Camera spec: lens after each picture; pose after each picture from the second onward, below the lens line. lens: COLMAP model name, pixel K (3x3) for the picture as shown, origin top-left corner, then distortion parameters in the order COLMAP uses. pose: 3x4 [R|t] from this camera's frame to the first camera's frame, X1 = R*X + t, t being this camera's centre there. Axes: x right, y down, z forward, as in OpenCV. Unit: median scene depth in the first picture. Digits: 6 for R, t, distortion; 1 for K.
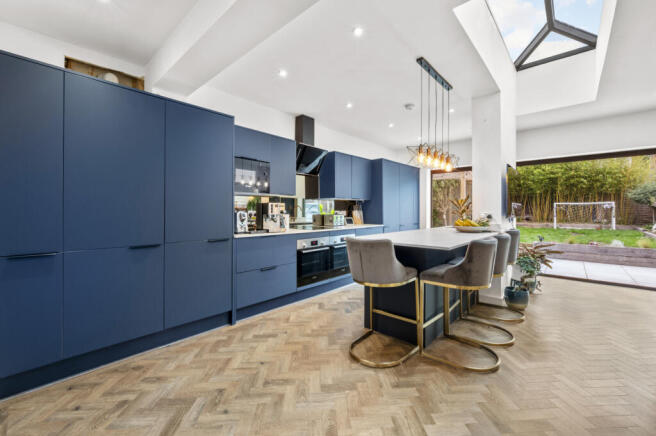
lens RADIAL K [[278.0, 0, 328.7], [0, 278.0, 213.1], [0, 0, 1]] dist [-0.001509, 0.000252]
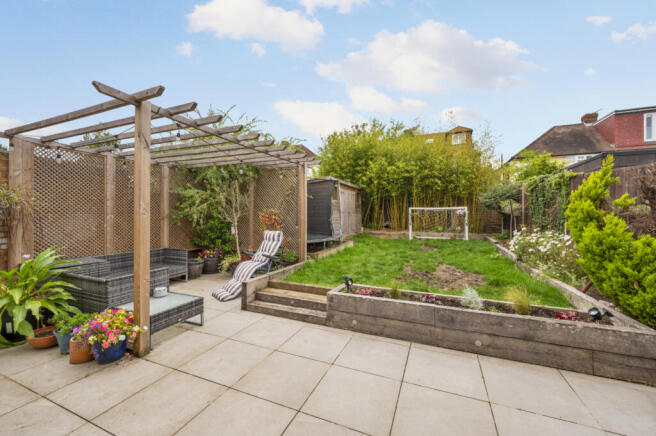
lens RADIAL K [[261.6, 0, 327.6], [0, 261.6, 215.8], [0, 0, 1]] dist [-0.002214, -0.000465]
pose [[0.952892, -0.003175, 0.303292, 0.357978], [0.003686, 0.999993, -0.001112, -0.013475], [-0.303287, 0.002178, 0.952897, 0.346260]]
